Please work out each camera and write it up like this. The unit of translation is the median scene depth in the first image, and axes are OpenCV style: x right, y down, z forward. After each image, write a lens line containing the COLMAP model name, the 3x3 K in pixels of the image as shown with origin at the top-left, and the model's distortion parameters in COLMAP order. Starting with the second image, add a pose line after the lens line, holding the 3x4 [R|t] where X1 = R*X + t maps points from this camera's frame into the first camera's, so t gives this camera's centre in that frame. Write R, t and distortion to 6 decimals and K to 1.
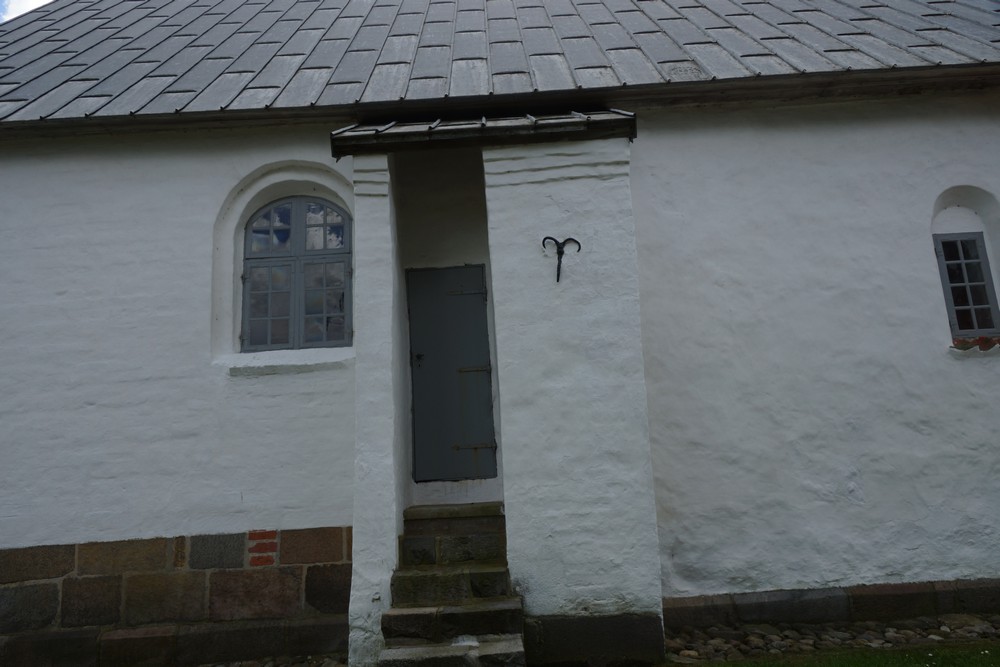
lens RADIAL K [[686.9, 0, 499.8], [0, 686.9, 345.3], [0, 0, 1]] dist [0.023247, -0.003752]
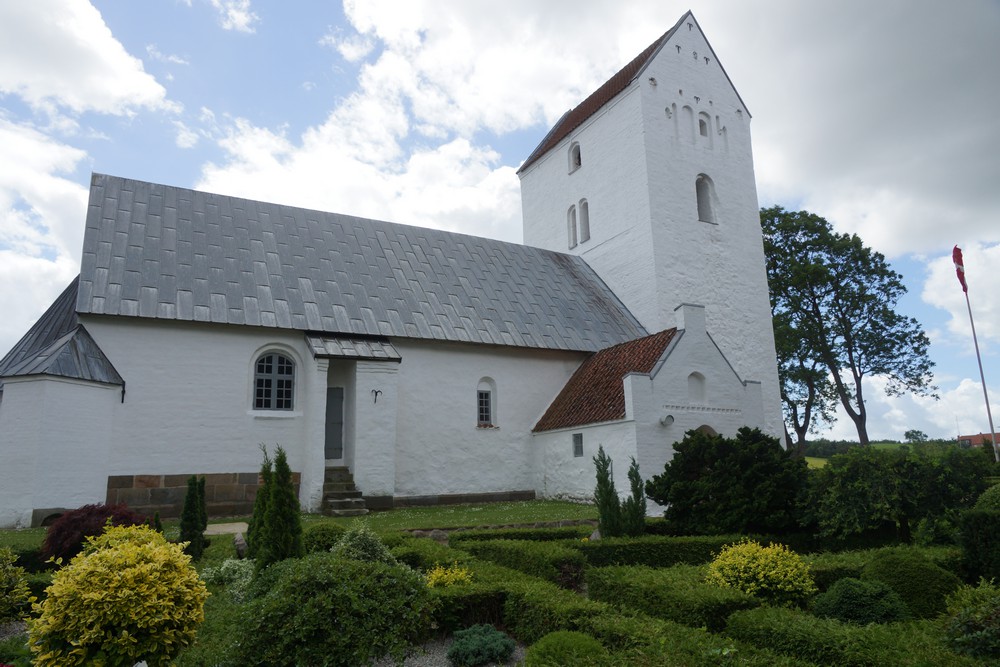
lens RADIAL K [[650.1, 0, 477.9], [0, 650.1, 358.0], [0, 0, 1]] dist [0.005020, 0.000068]
pose [[0.881647, 0.119497, 0.456528, -0.864267], [-0.126259, 0.991872, -0.015793, -0.292705], [-0.454705, -0.043717, 0.889569, -1.888783]]
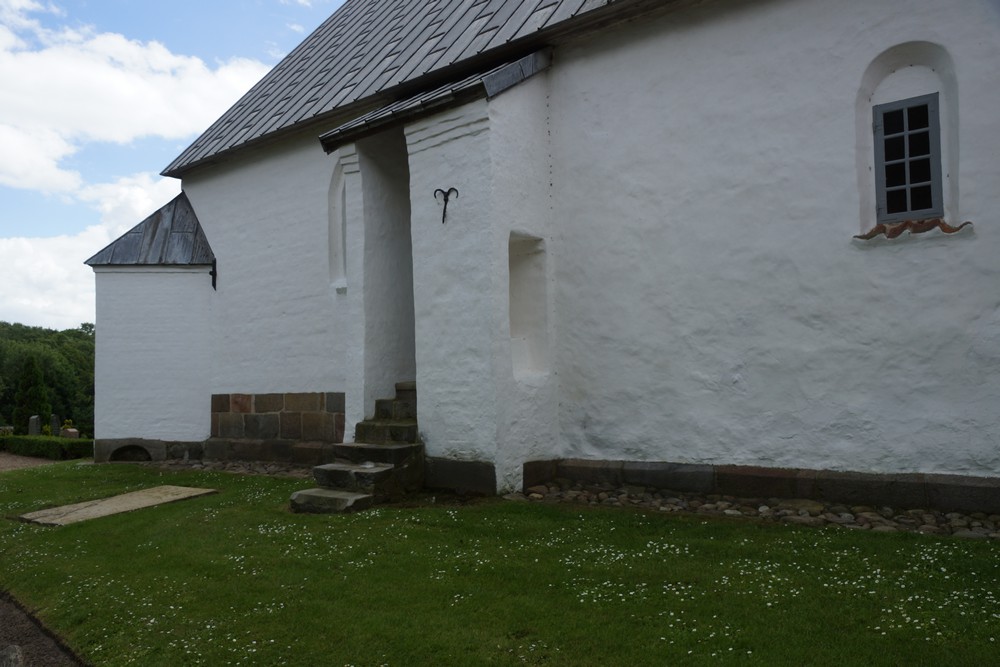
lens RADIAL K [[690.5, 0, 522.2], [0, 690.5, 333.4], [0, 0, 1]] dist [0.004696, 0.004923]
pose [[0.820948, 0.000118, -0.571003, 0.860914], [0.102930, 0.983588, 0.148188, -0.056685], [0.561650, -0.180428, 0.807462, -0.037213]]
